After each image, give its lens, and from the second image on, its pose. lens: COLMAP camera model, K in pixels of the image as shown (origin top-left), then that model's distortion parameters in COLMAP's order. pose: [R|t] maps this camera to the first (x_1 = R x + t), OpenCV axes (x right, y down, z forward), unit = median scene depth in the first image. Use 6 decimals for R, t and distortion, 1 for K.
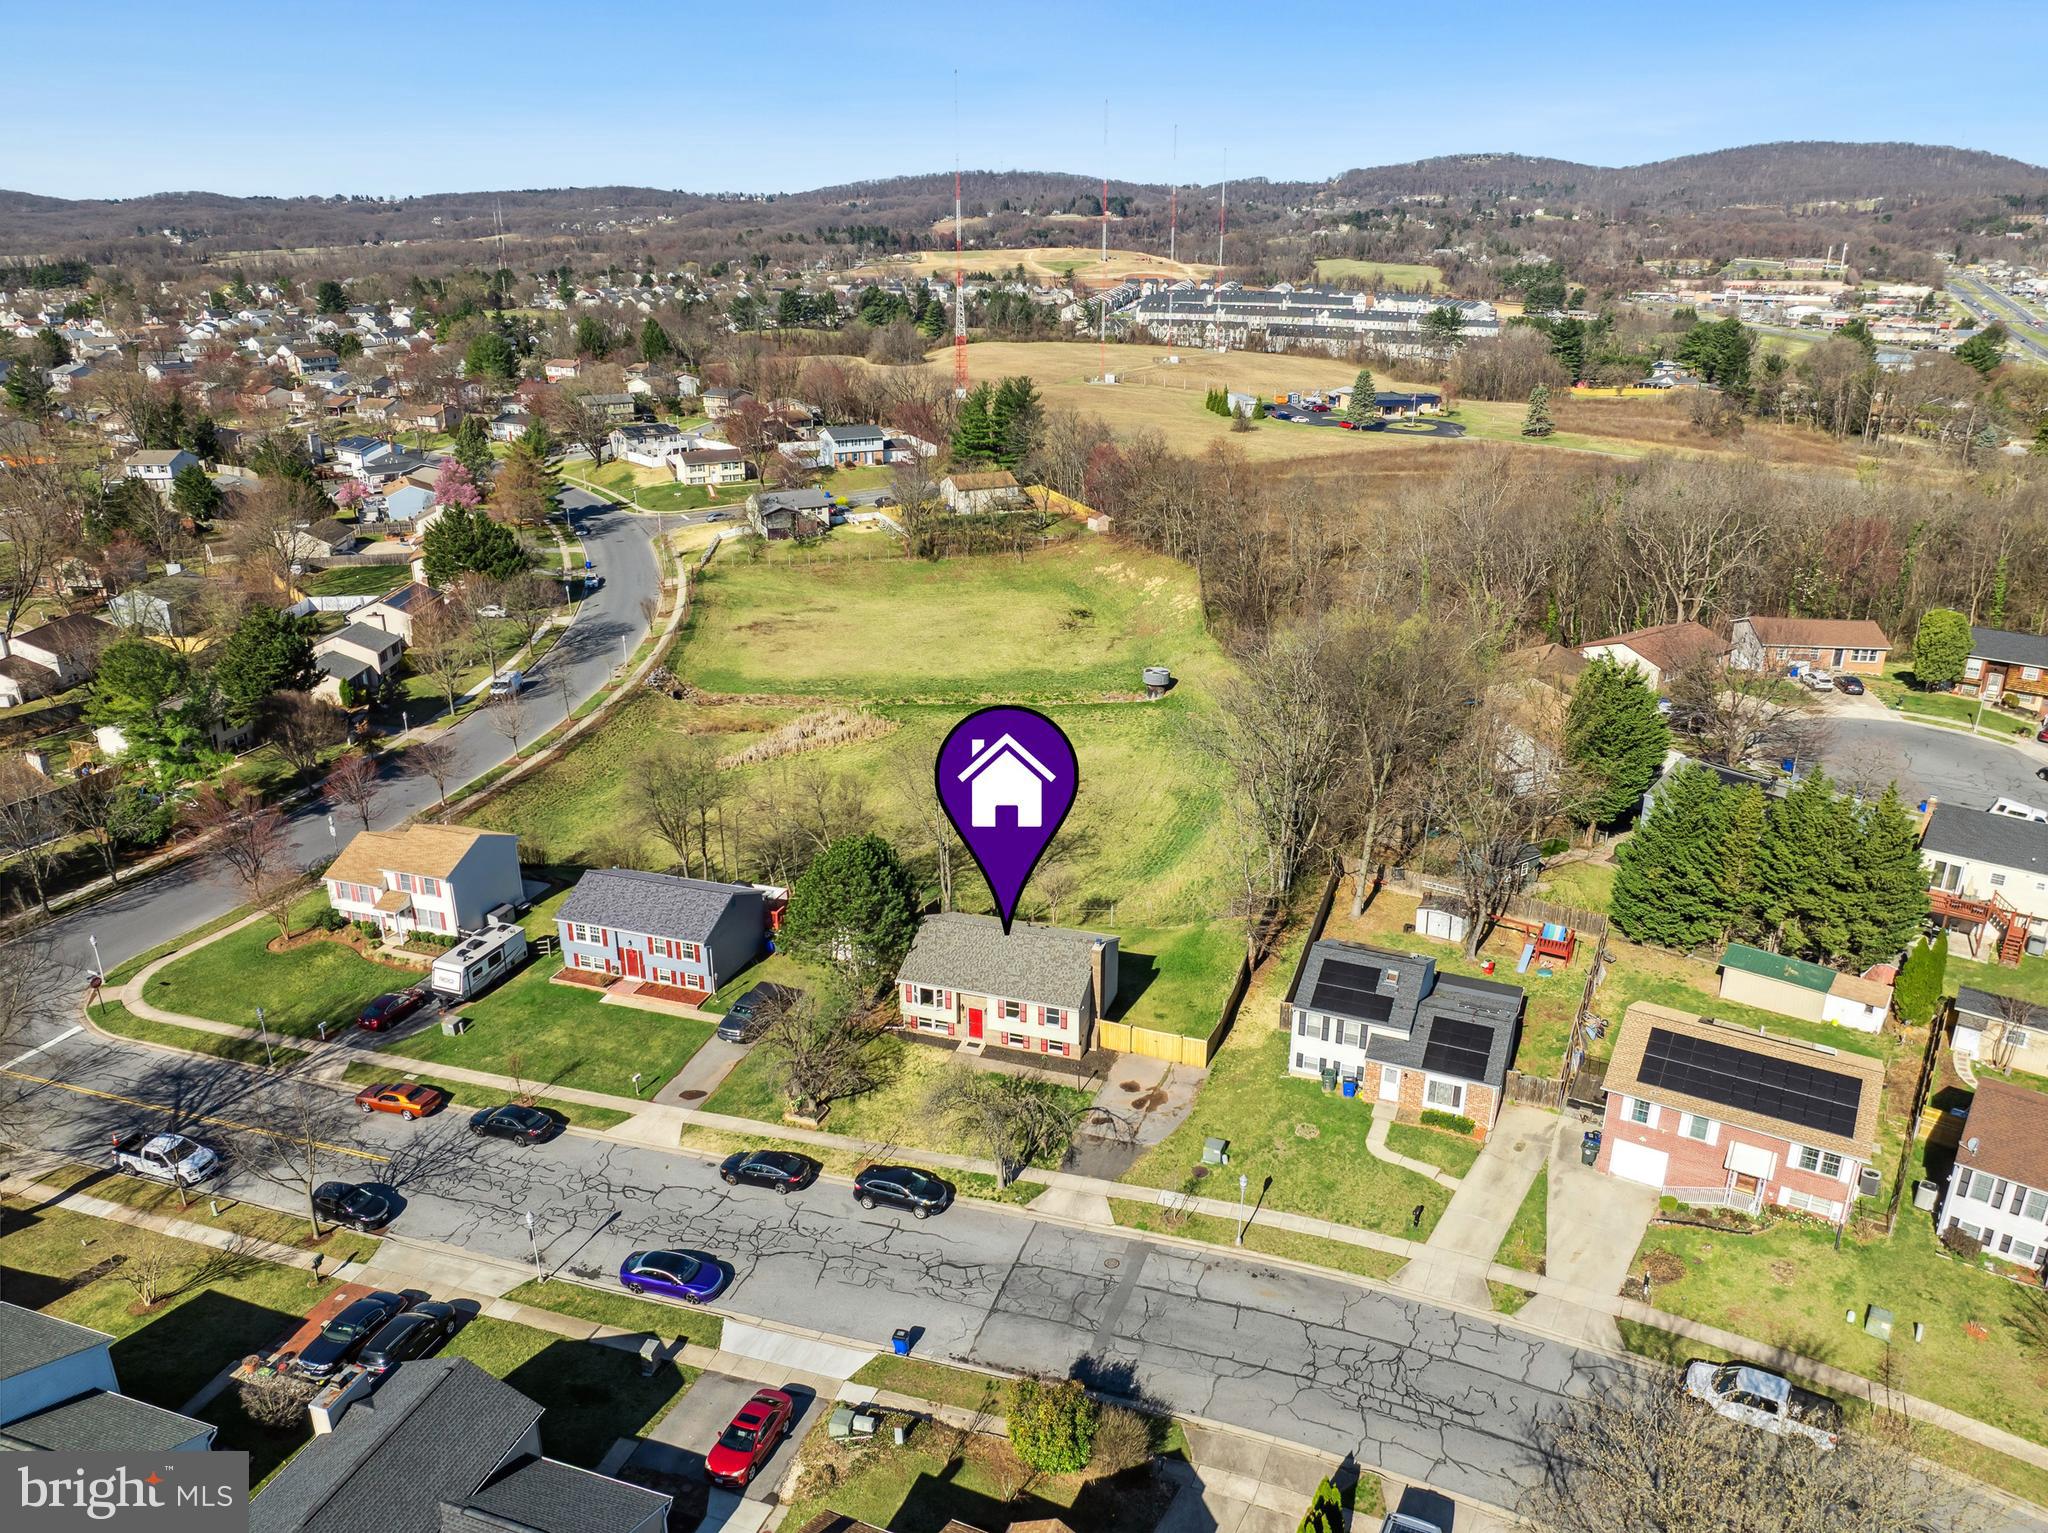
lens RADIAL K [[1441.7, 0, 1024.0], [0, 1441.7, 766.5], [0, 0, 1]] dist [-0.017524, -0.025564]
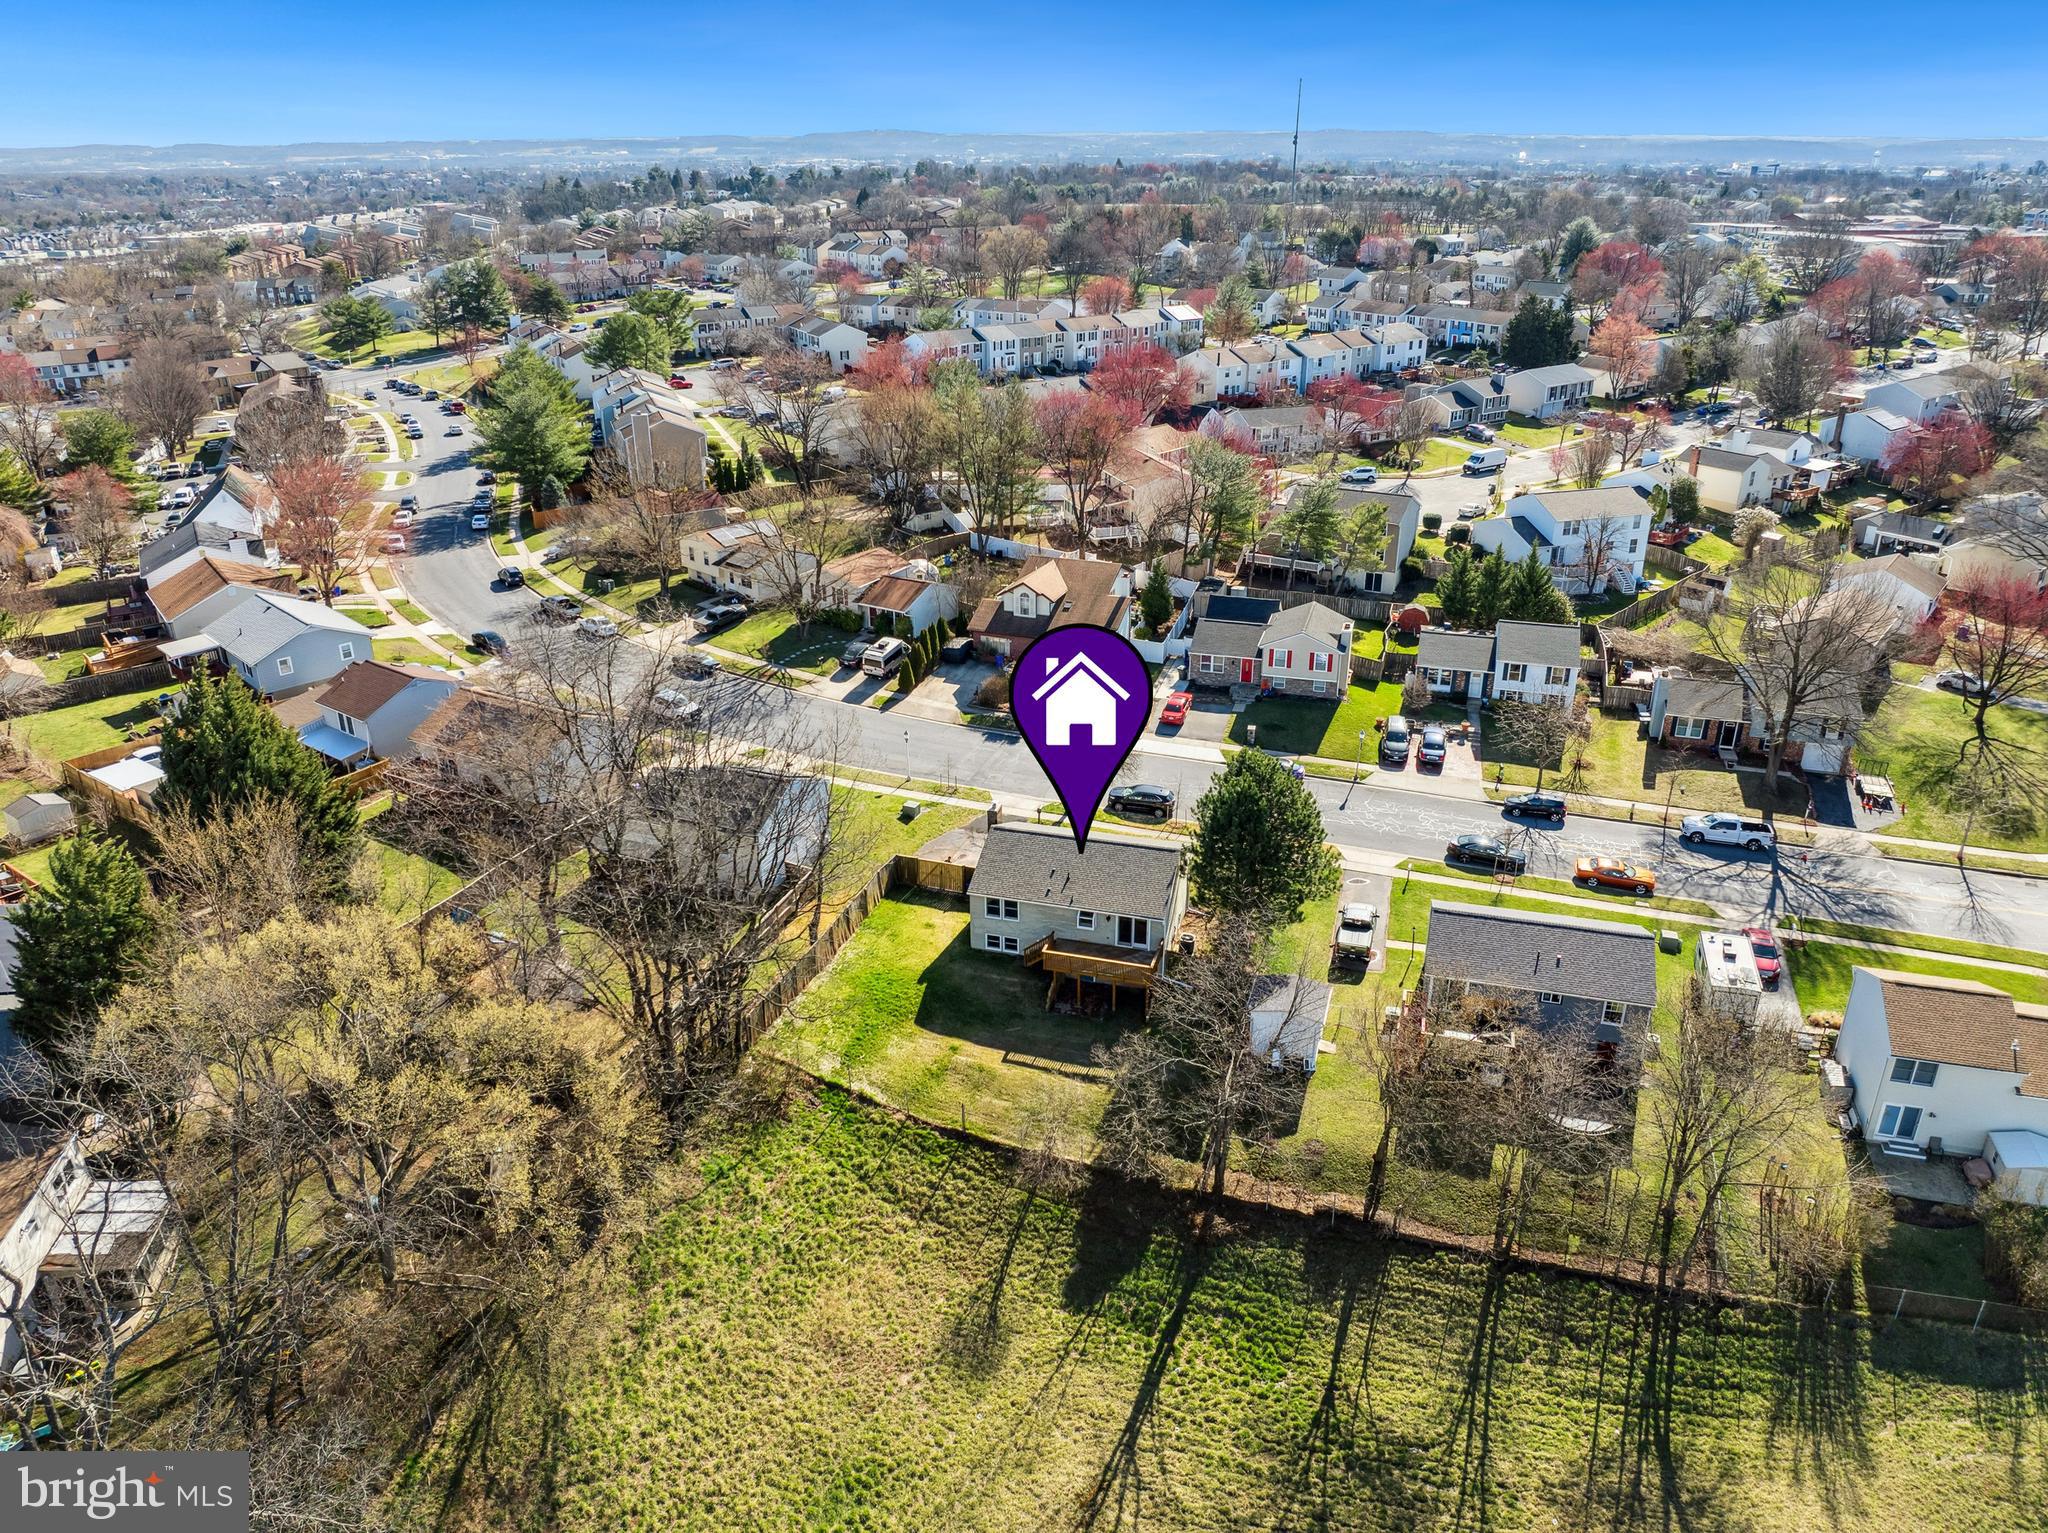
lens RADIAL K [[1423.0, 0, 1024.0], [0, 1423.0, 766.5], [0, 0, 1]] dist [-0.007211, -0.046029]
pose [[-0.999434, 0.013420, -0.030846, 0.059509], [-0.011857, 0.717575, 0.696380, -0.570827], [0.031479, 0.696352, -0.717010, 1.631646]]
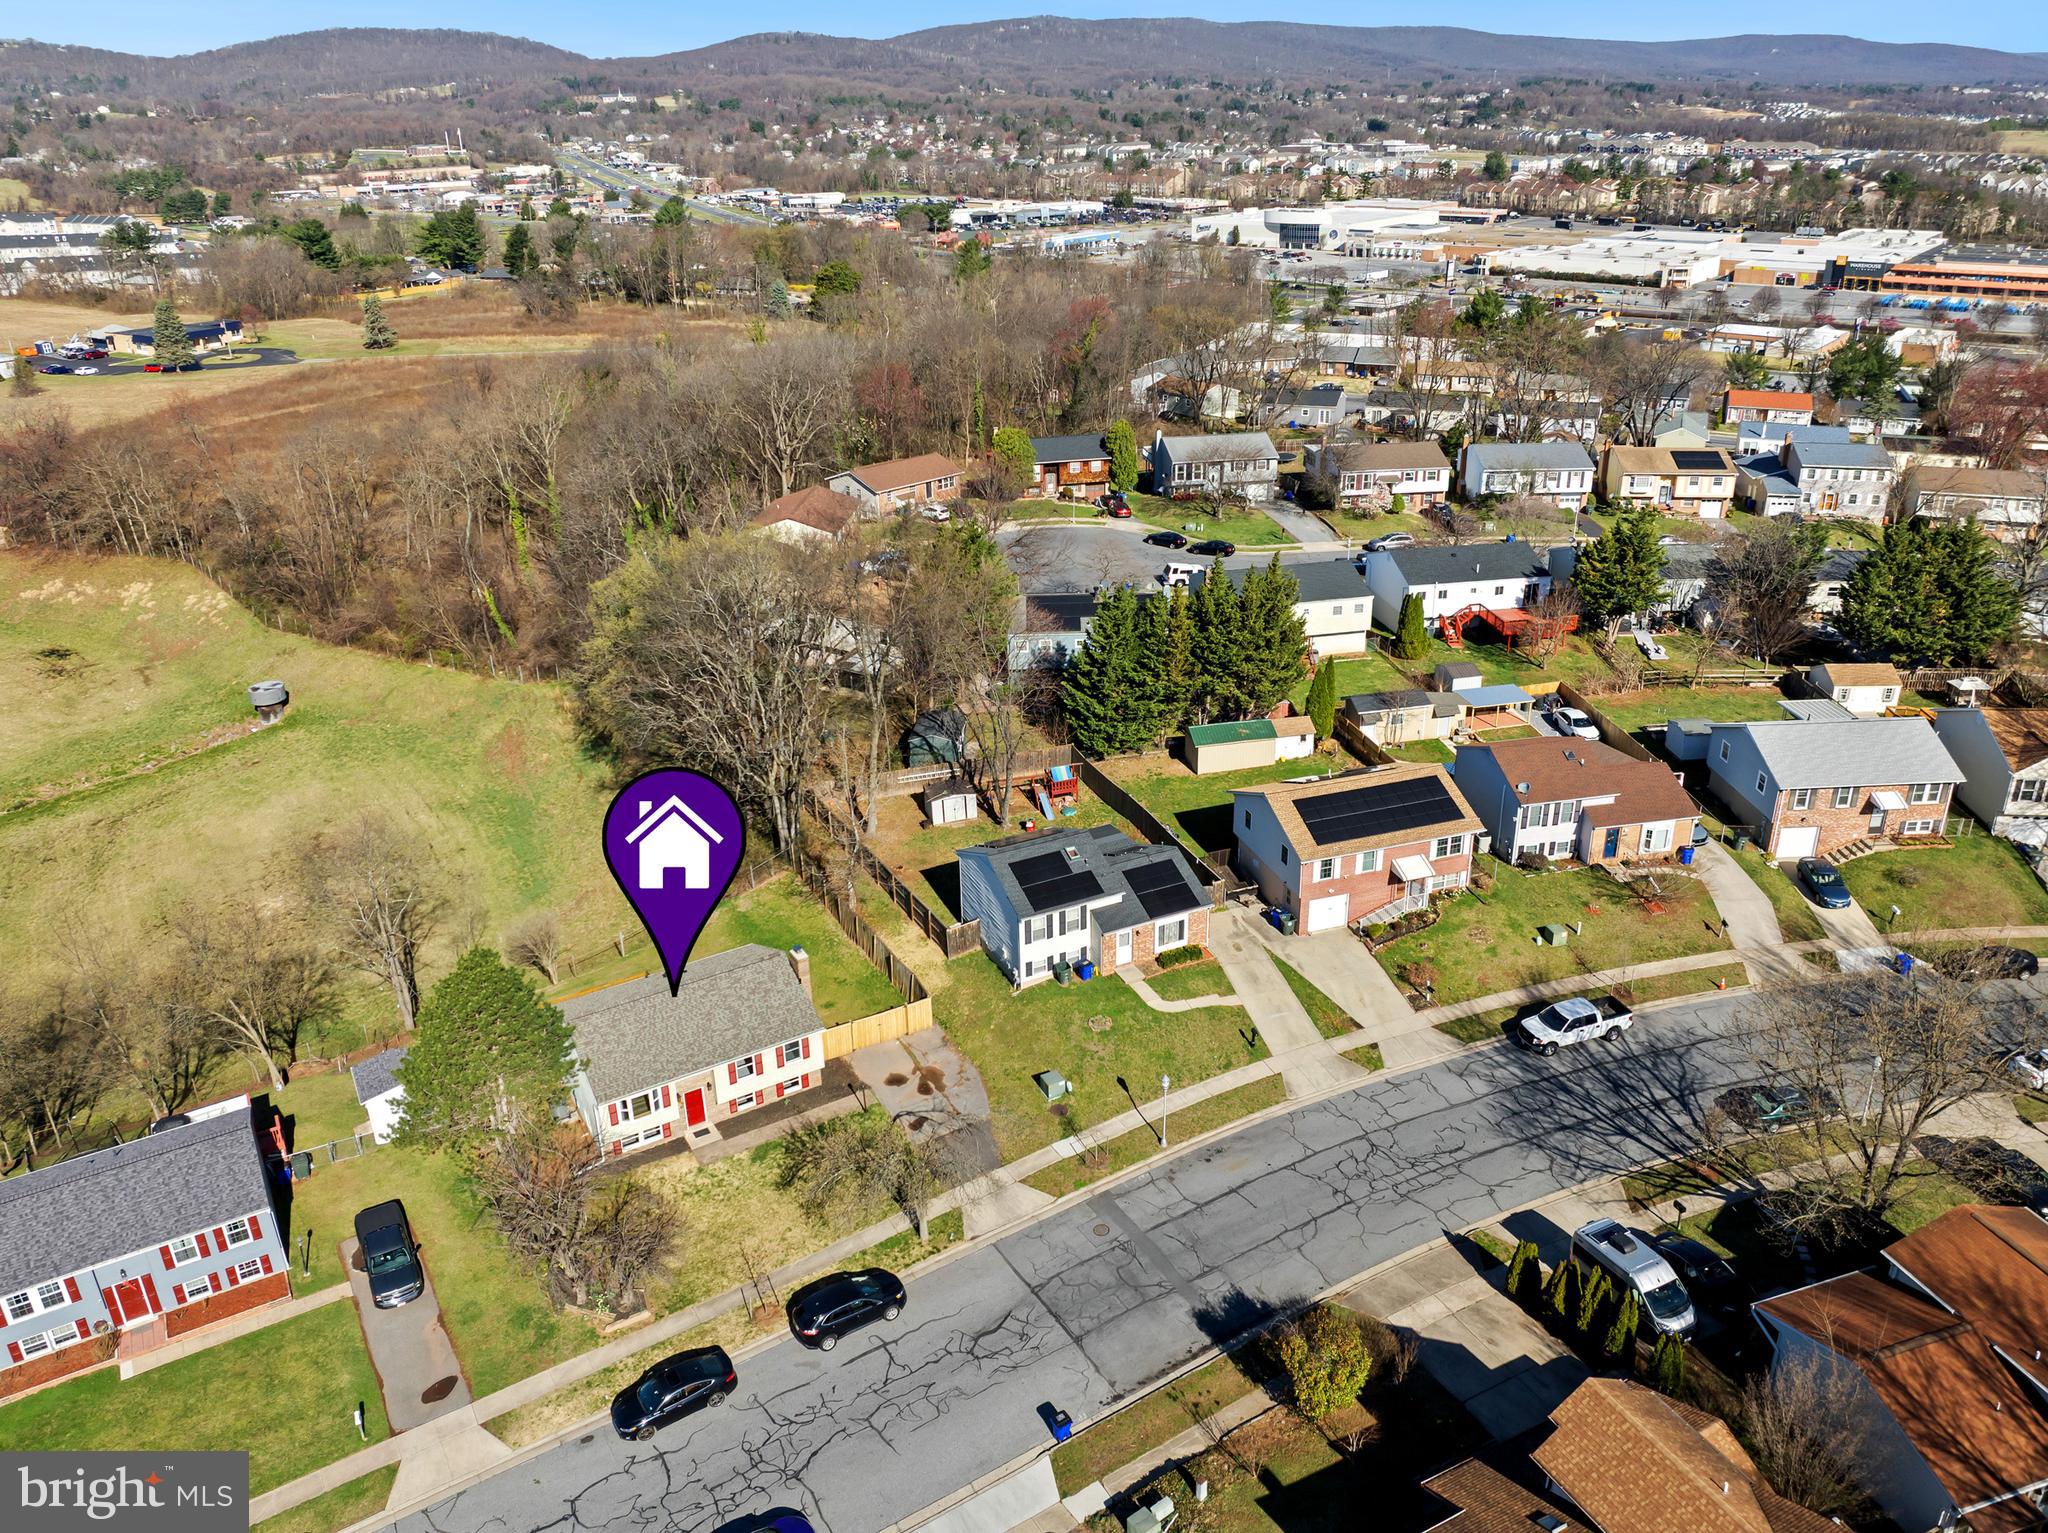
lens RADIAL K [[1472.0, 0, 1024.0], [0, 1472.0, 766.5], [0, 0, 1]] dist [-0.026180, -0.001795]
pose [[0.646520, -0.327685, 0.688937, -0.411113], [0.287714, 0.941101, 0.177624, -0.093610], [-0.706564, 0.083379, 0.702720, 0.265874]]
